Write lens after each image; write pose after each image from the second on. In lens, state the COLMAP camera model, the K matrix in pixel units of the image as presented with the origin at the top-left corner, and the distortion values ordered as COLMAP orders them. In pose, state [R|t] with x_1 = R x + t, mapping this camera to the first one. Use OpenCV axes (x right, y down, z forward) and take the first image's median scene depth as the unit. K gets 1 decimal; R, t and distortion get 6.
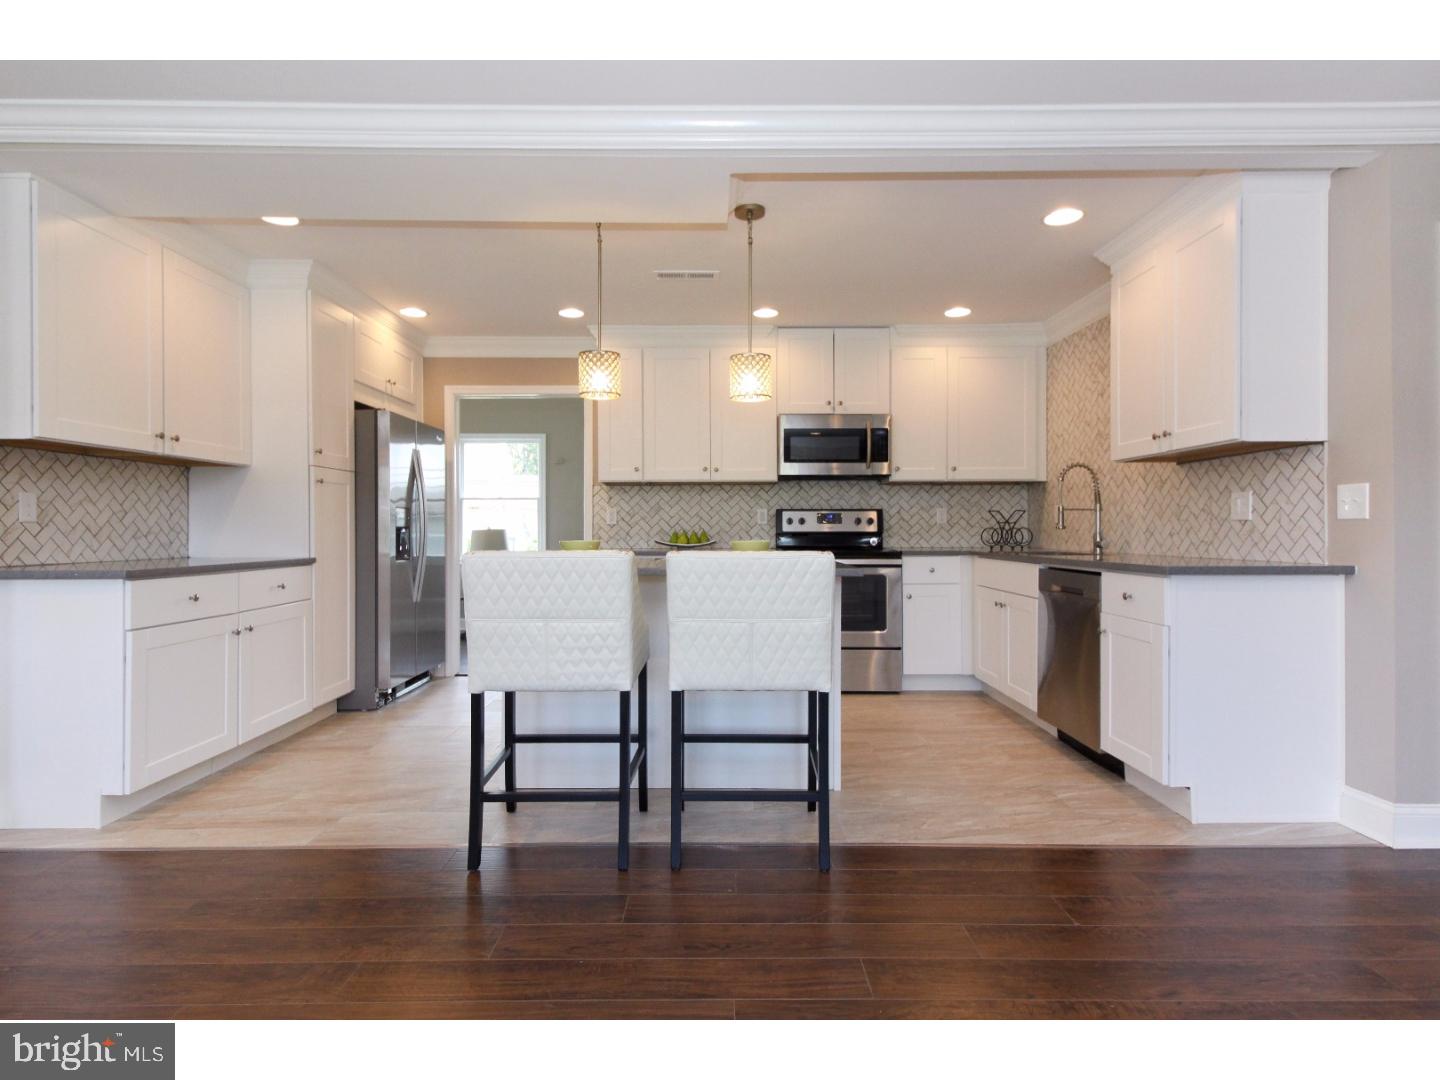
lens RADIAL K [[749.5, 0, 721.8], [0, 749.5, 531.4], [0, 0, 1]] dist [0.024827, -0.000803]
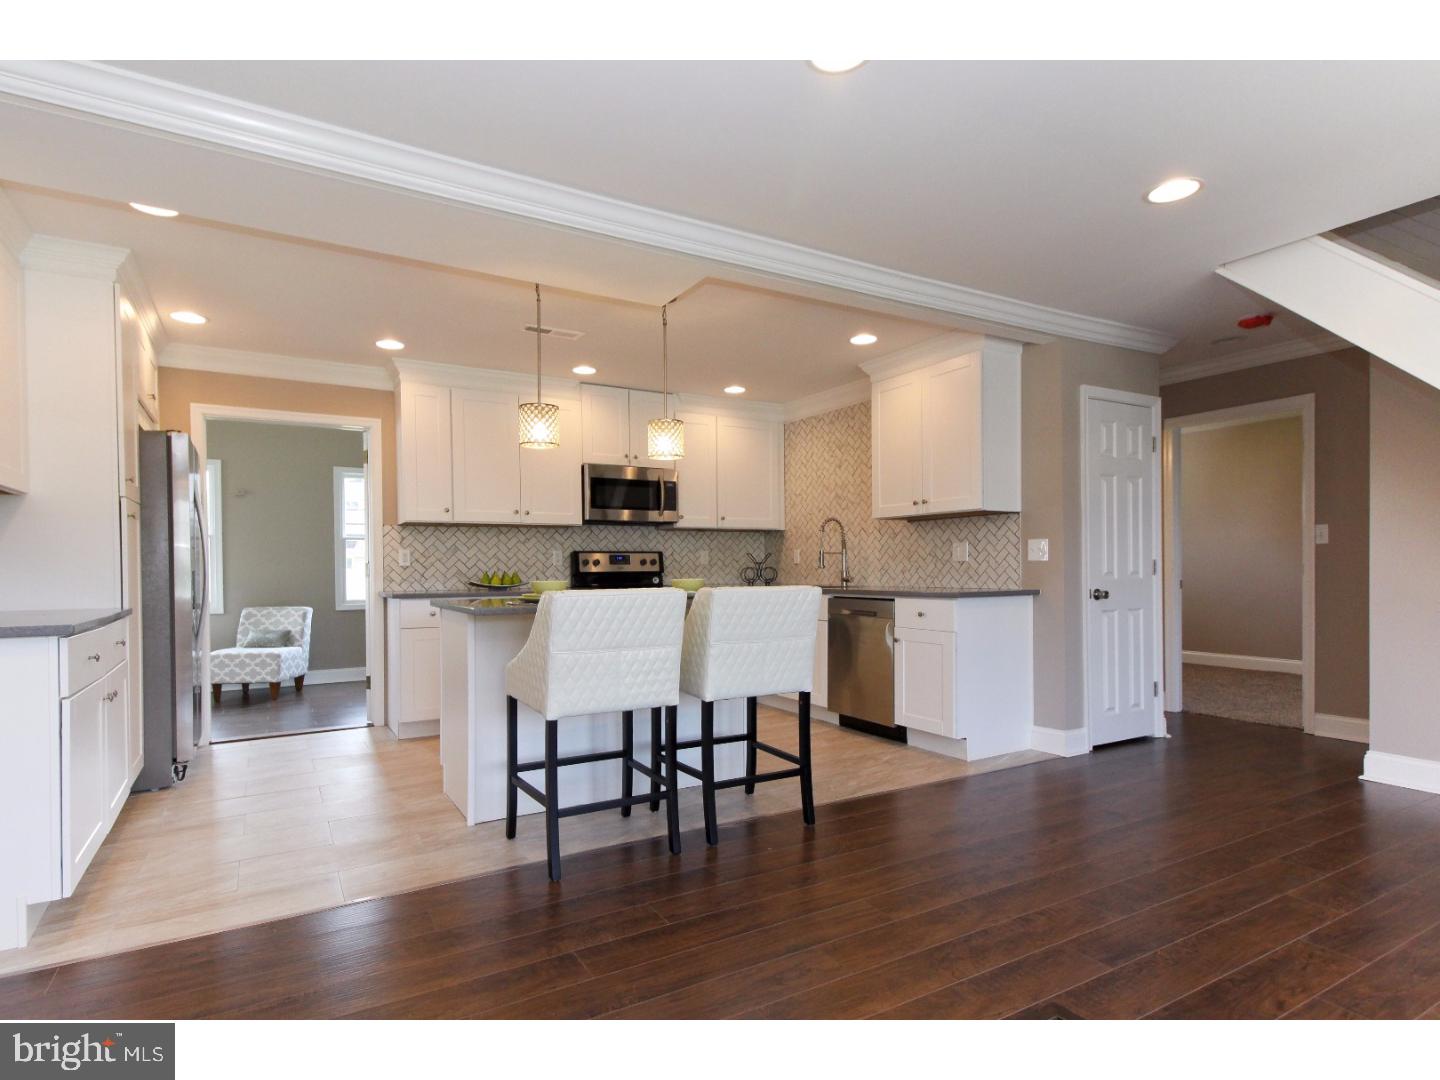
lens RADIAL K [[752.0, 0, 701.6], [0, 752.0, 574.3], [0, 0, 1]] dist [0.028184, -0.000189]
pose [[0.873022, -0.009969, 0.487579, -0.404983], [0.008183, 0.999950, 0.005793, -0.001779], [-0.487612, -0.001067, 0.873060, -0.041192]]
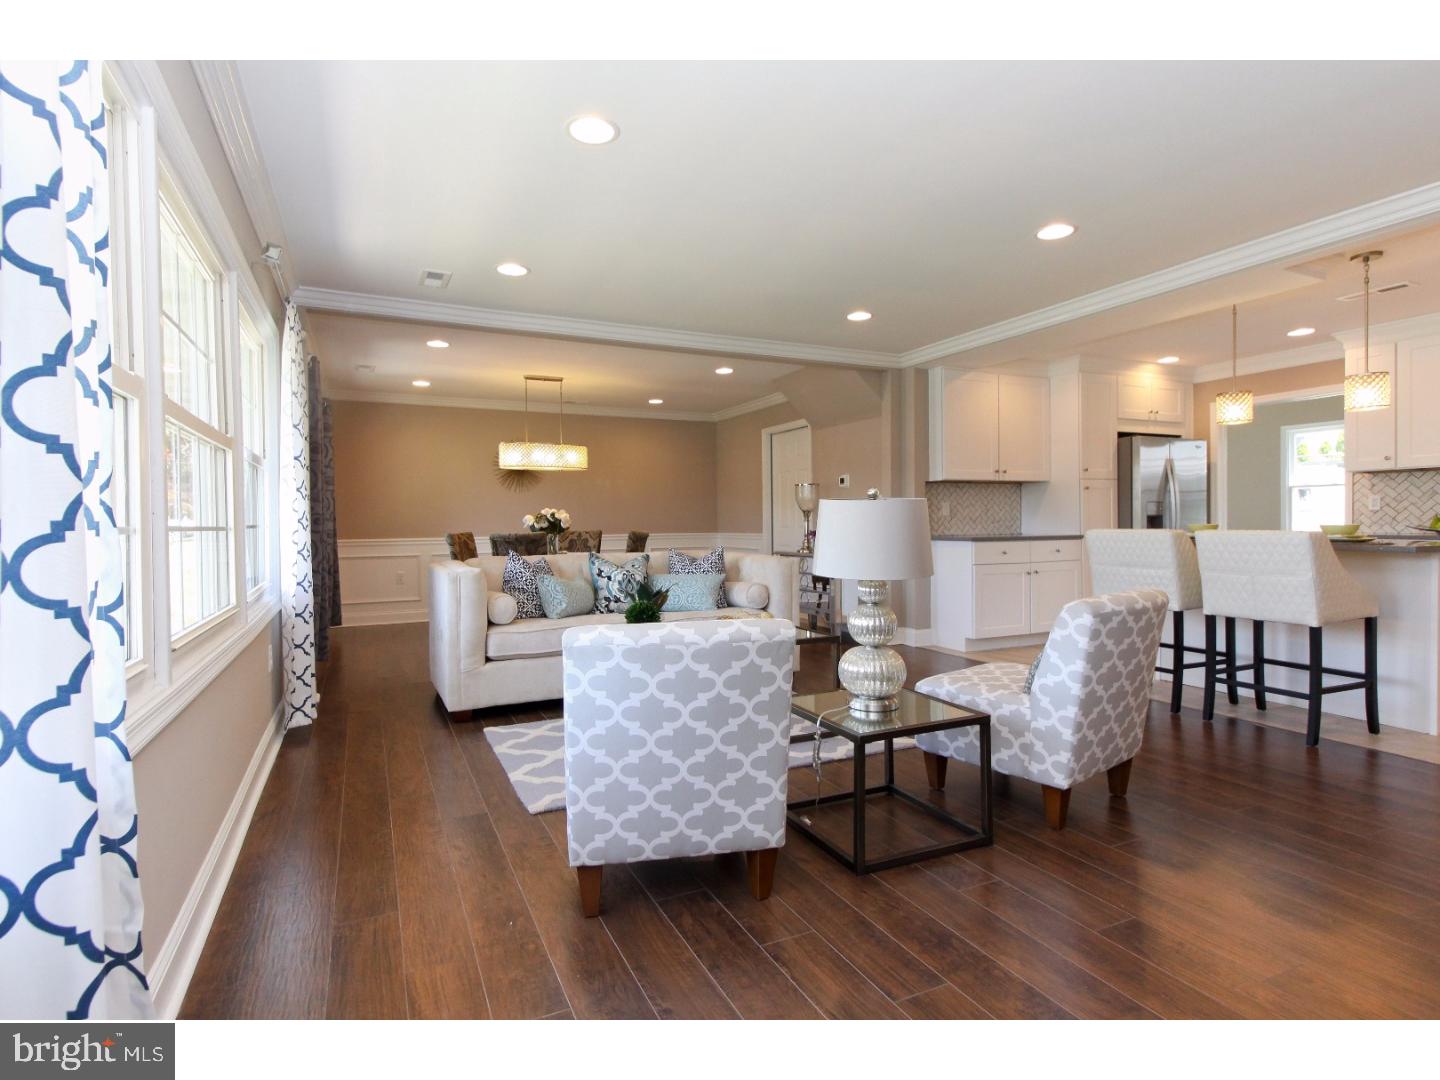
lens RADIAL K [[749.5, 0, 721.8], [0, 749.5, 531.4], [0, 0, 1]] dist [0.024827, -0.000803]
pose [[0.415778, 0.007250, -0.909437, 0.630111], [0.006230, 0.999922, 0.010819, 0.004249], [0.909445, -0.010164, 0.415700, -0.392716]]
